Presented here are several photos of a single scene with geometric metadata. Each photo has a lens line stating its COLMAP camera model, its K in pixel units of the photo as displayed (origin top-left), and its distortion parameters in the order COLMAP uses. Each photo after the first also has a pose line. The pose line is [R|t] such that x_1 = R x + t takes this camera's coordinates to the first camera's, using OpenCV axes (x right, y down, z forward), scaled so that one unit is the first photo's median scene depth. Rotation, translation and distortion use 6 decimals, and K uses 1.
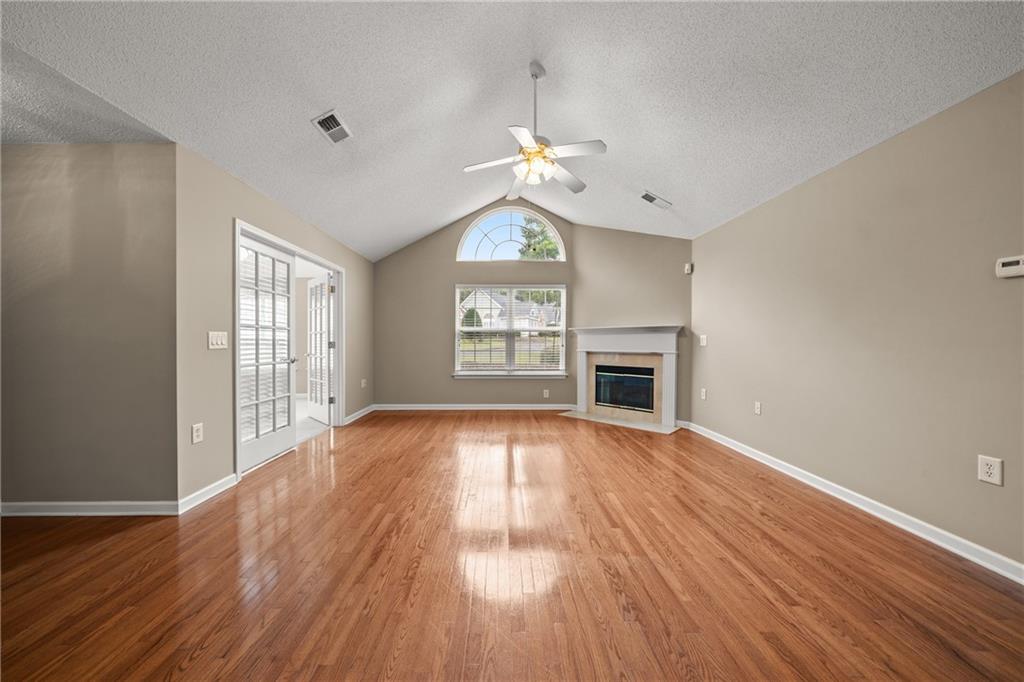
lens RADIAL K [[350.1, 0, 506.0], [0, 350.1, 349.2], [0, 0, 1]] dist [-0.005044, -0.000253]
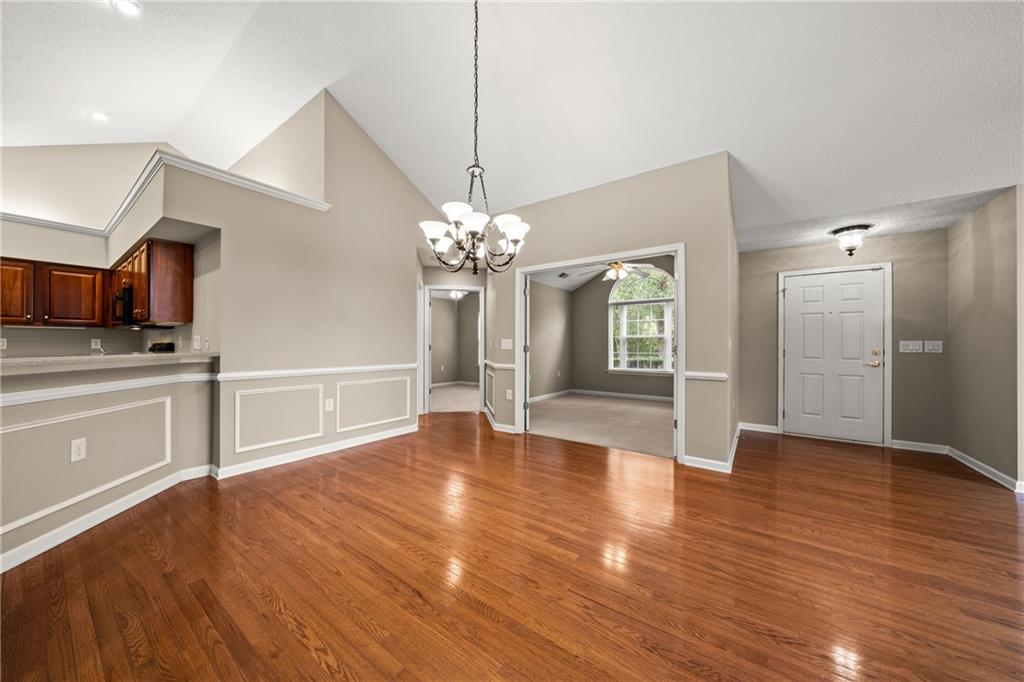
lens RADIAL K [[350.1, 0, 508.0], [0, 350.1, 342.2], [0, 0, 1]] dist [-0.005044, -0.000253]
pose [[-0.587209, -0.011242, -0.809358, 0.510901], [-0.026041, 0.999648, 0.005008, 0.000036], [0.809017, 0.024018, -0.587295, 0.134121]]
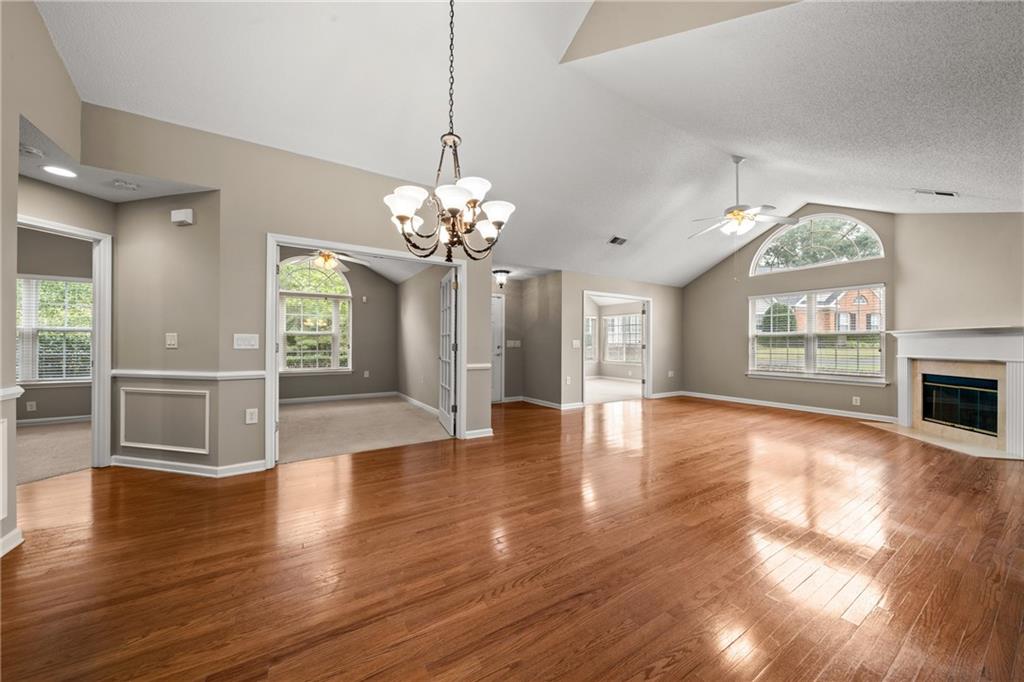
lens RADIAL K [[350.1, 0, 510.3], [0, 350.1, 342.1], [0, 0, 1]] dist [-0.005044, -0.000253]
pose [[0.526168, -0.002685, -0.850376, 0.537255], [-0.024812, 0.999521, -0.018508, 0.010798], [0.850018, 0.030838, 0.525850, -0.355242]]
